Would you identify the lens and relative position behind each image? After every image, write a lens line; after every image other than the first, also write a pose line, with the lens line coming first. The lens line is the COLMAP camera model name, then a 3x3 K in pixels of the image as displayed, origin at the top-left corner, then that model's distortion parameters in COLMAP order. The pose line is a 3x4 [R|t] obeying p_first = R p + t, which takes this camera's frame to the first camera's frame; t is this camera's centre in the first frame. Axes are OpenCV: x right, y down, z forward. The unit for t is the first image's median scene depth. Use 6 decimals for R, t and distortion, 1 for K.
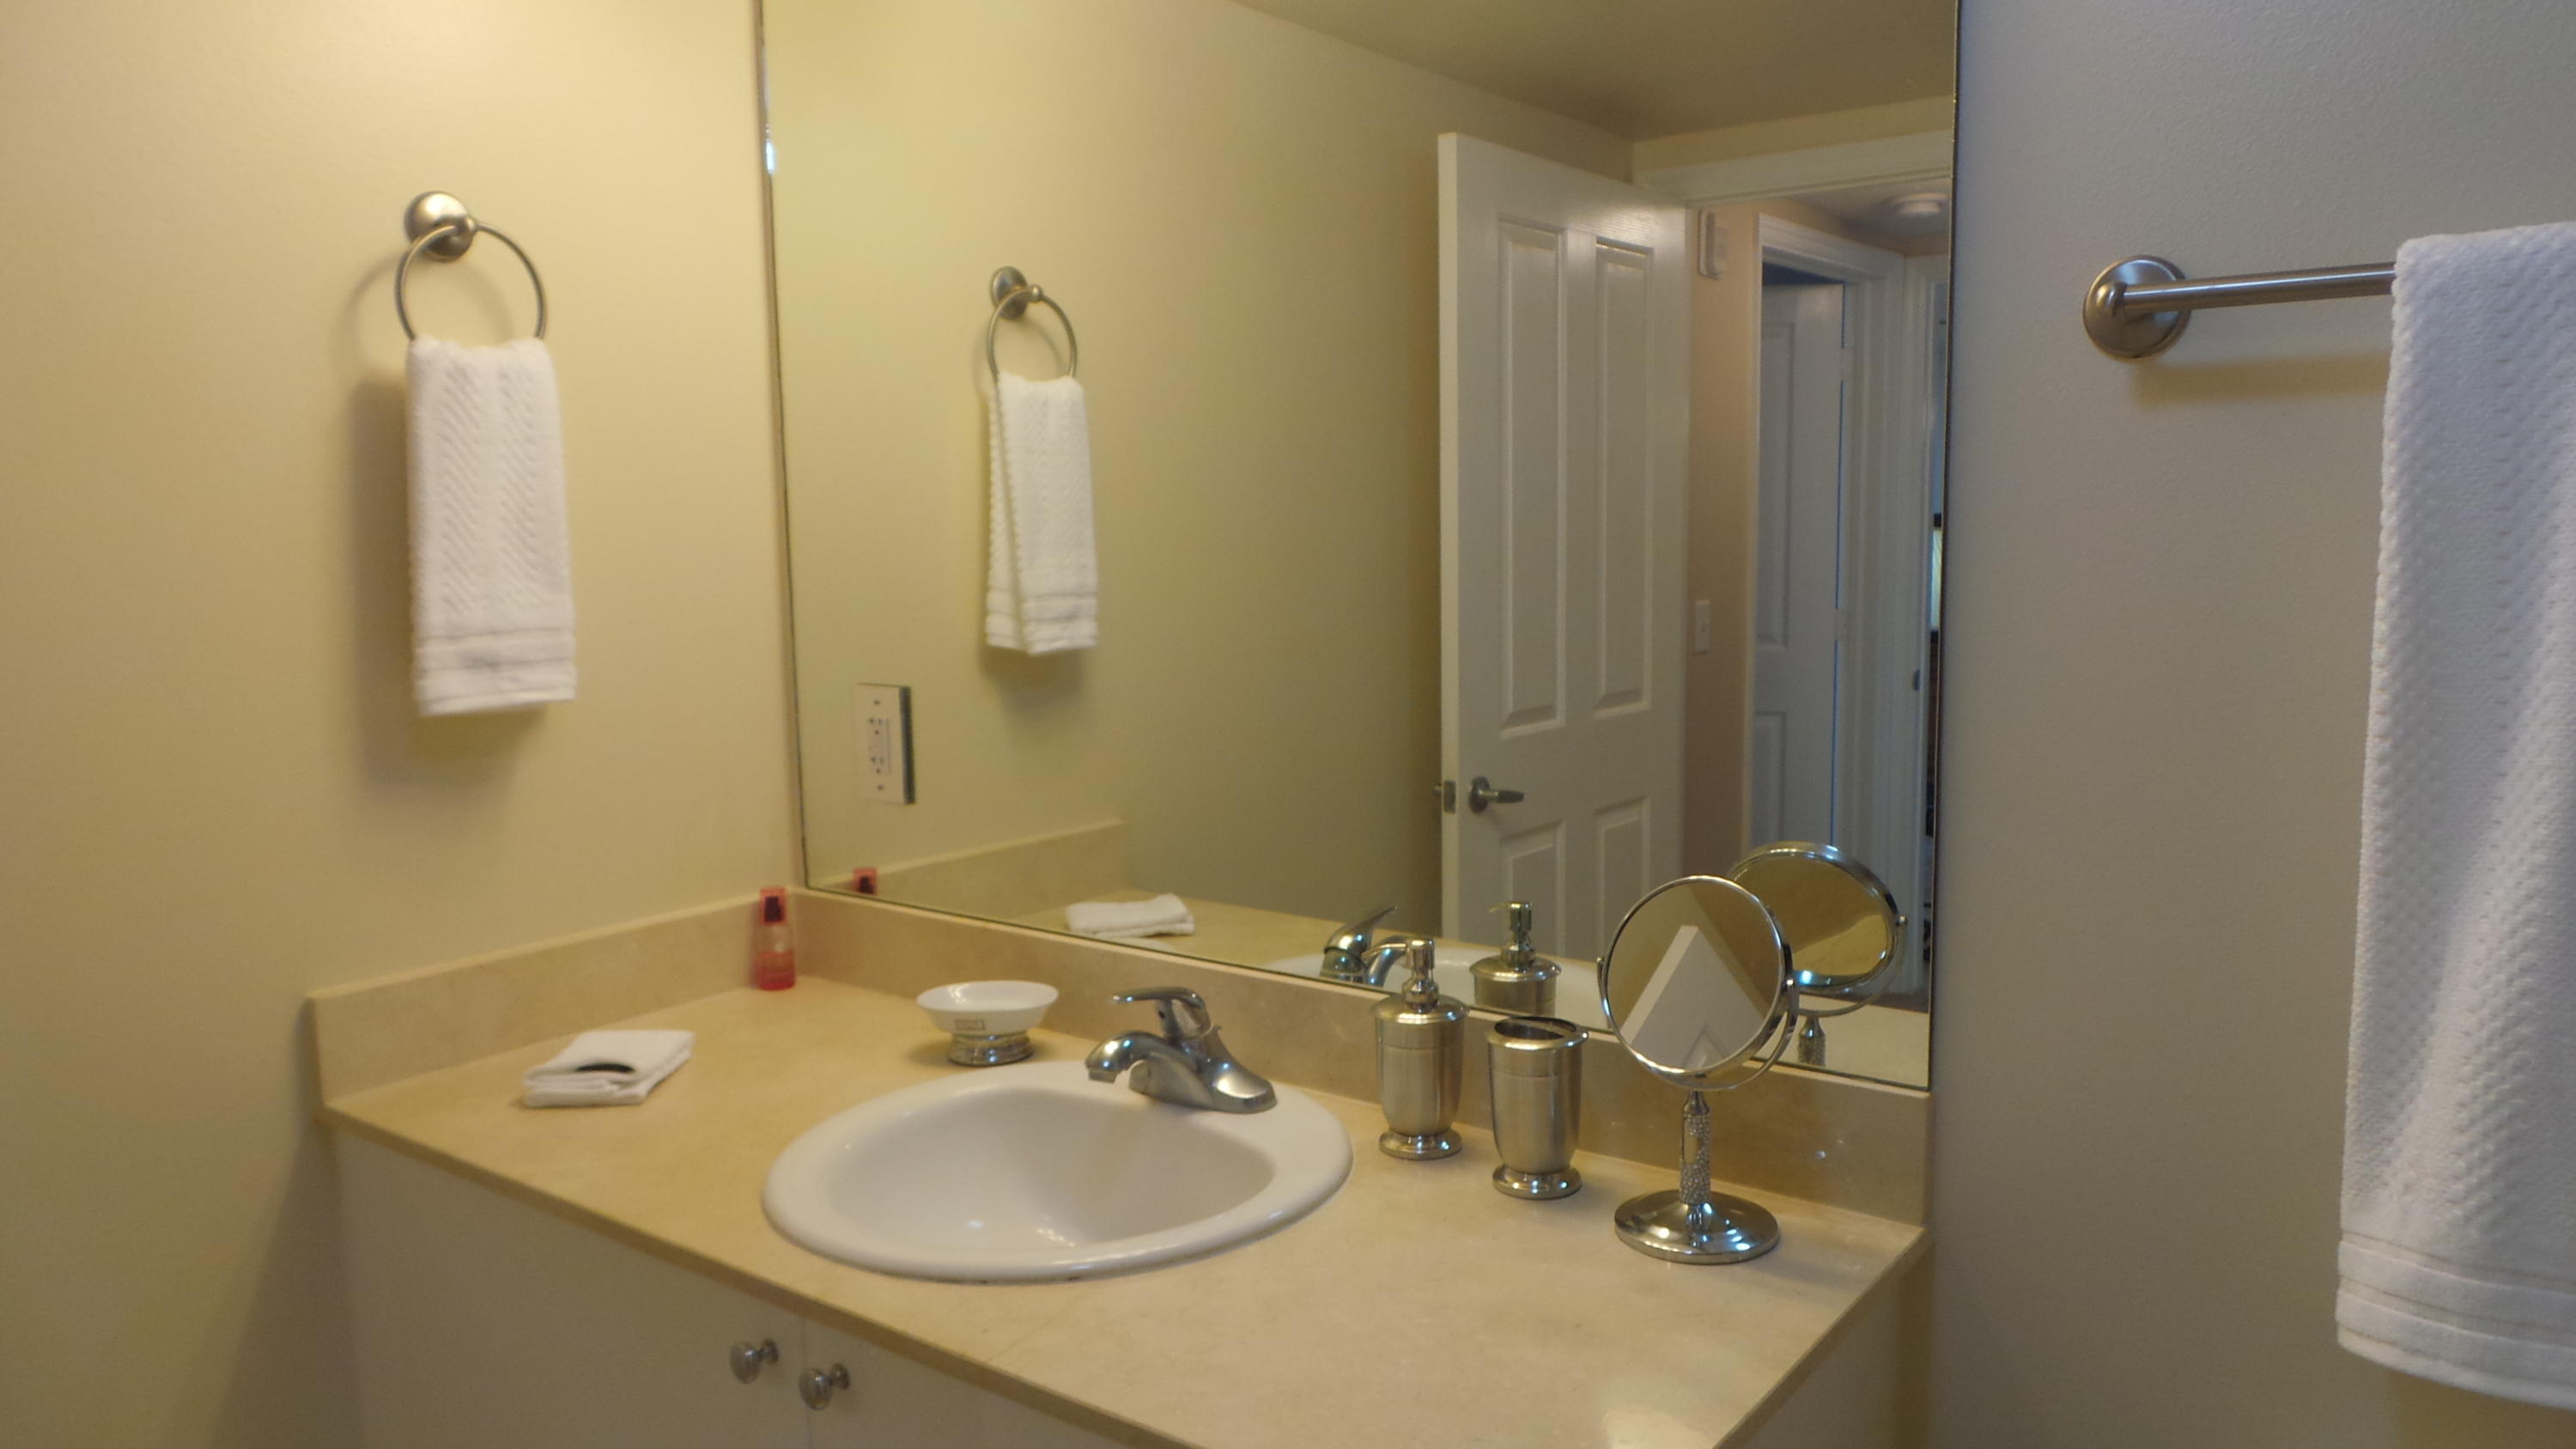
lens RADIAL K [[1798.0, 0, 1286.3], [0, 1798.0, 737.8], [0, 0, 1]] dist [-0.000483, 0.003537]
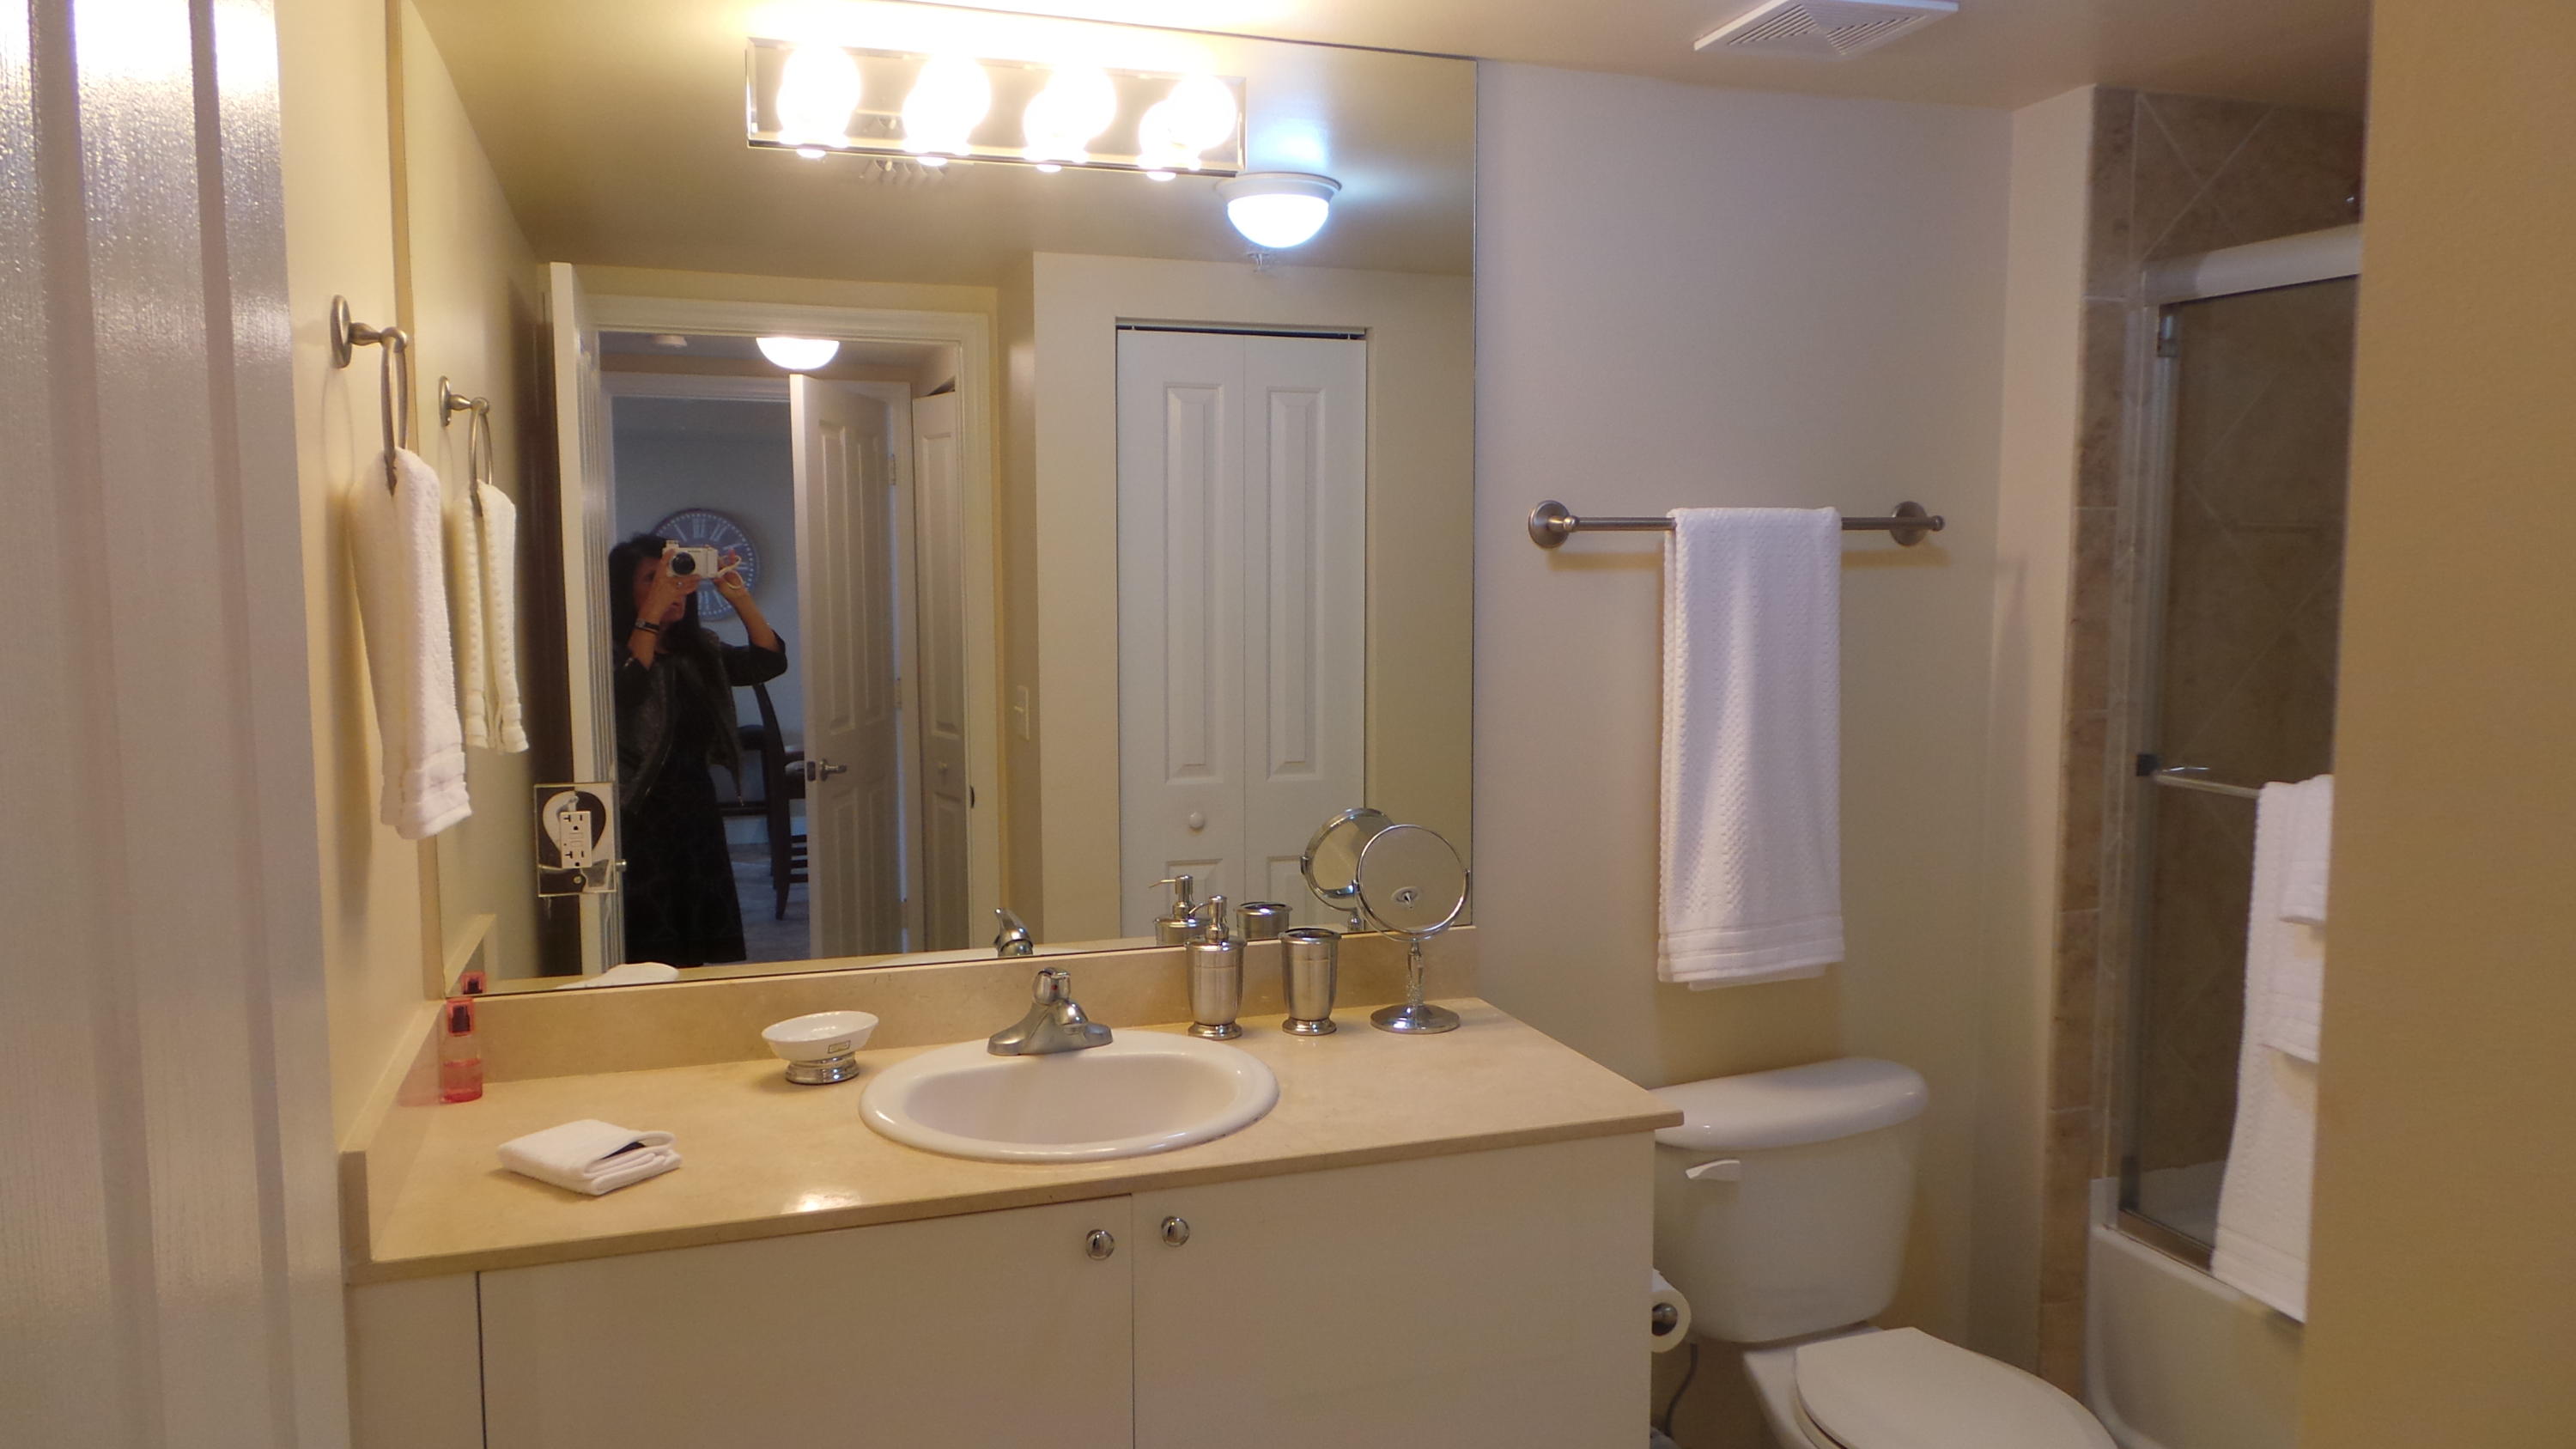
lens RADIAL K [[1798.0, 0, 1297.6], [0, 1798.0, 740.5], [0, 0, 1]] dist [-0.000483, 0.003537]
pose [[0.564467, -0.067855, 0.822662, -1.659969], [0.100369, 0.994863, 0.013191, -0.052171], [-0.819331, 0.075124, 0.568378, 0.074565]]
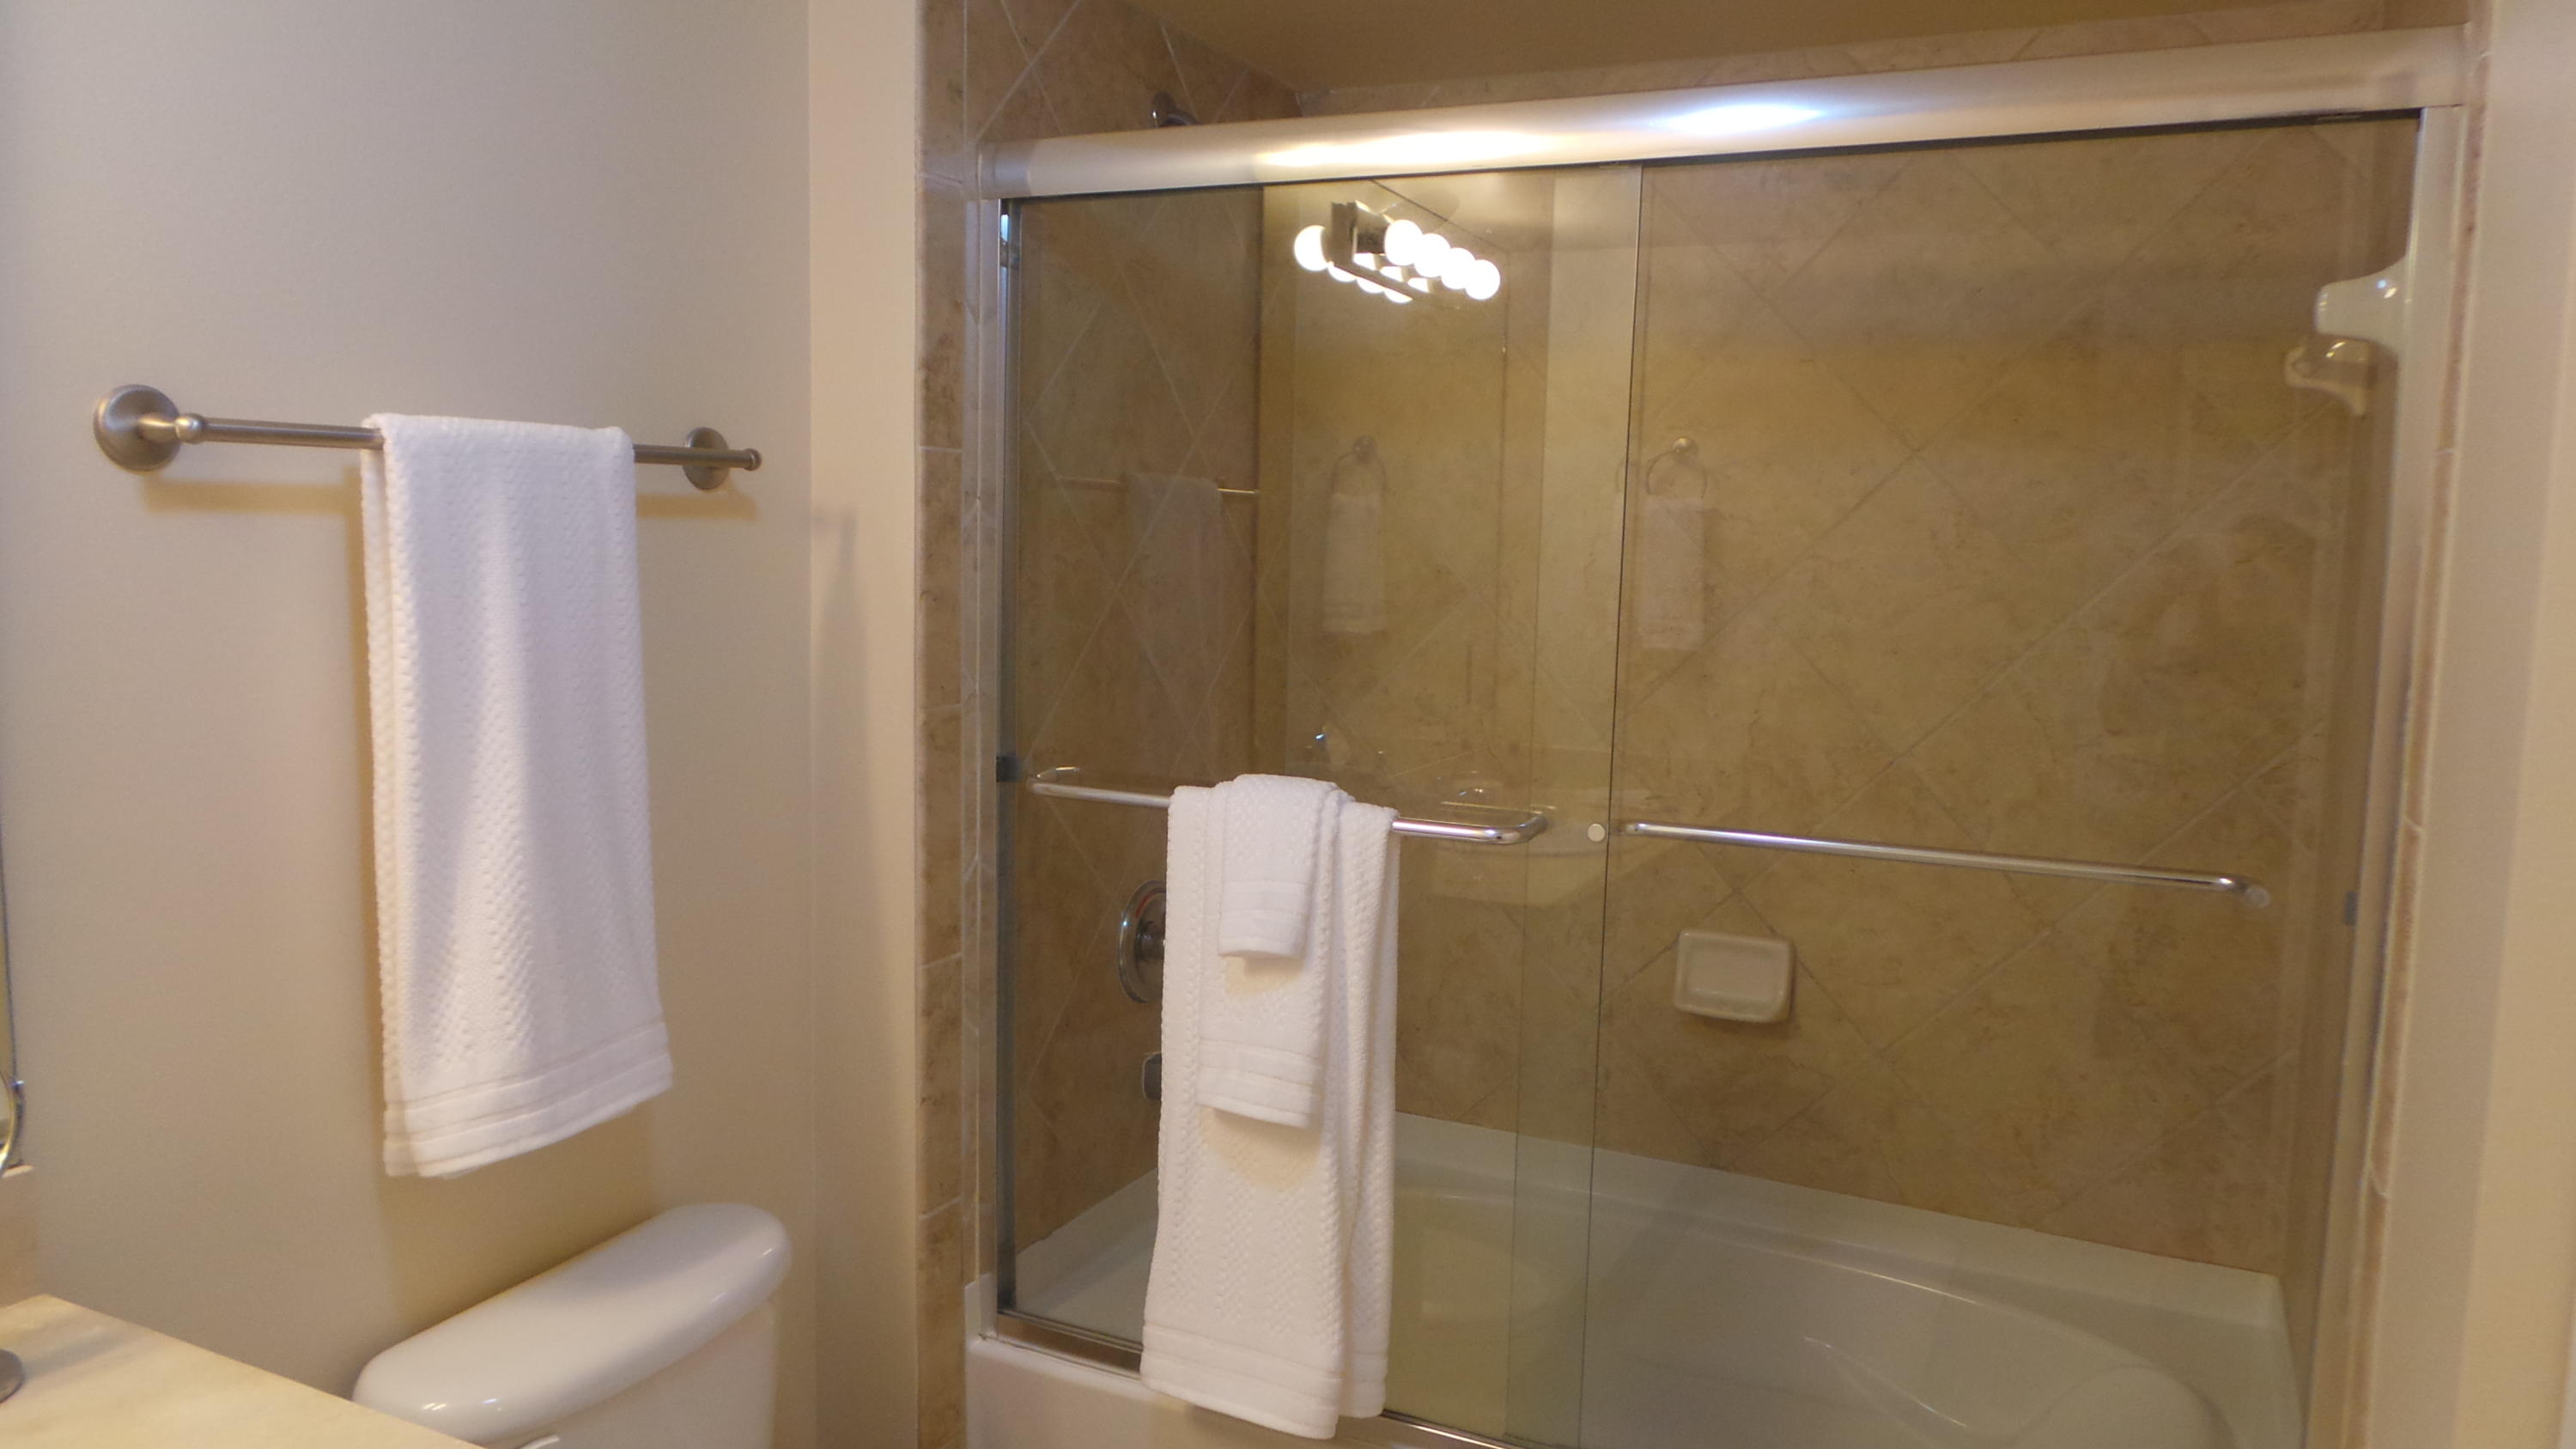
lens RADIAL K [[1798.0, 0, 1300.1], [0, 1798.0, 727.3], [0, 0, 1]] dist [-0.000483, 0.003537]
pose [[-0.173163, -0.093610, 0.980434, -0.966279], [0.110506, 0.987340, 0.113787, -0.110136], [-0.978674, 0.128048, -0.160626, 0.538199]]
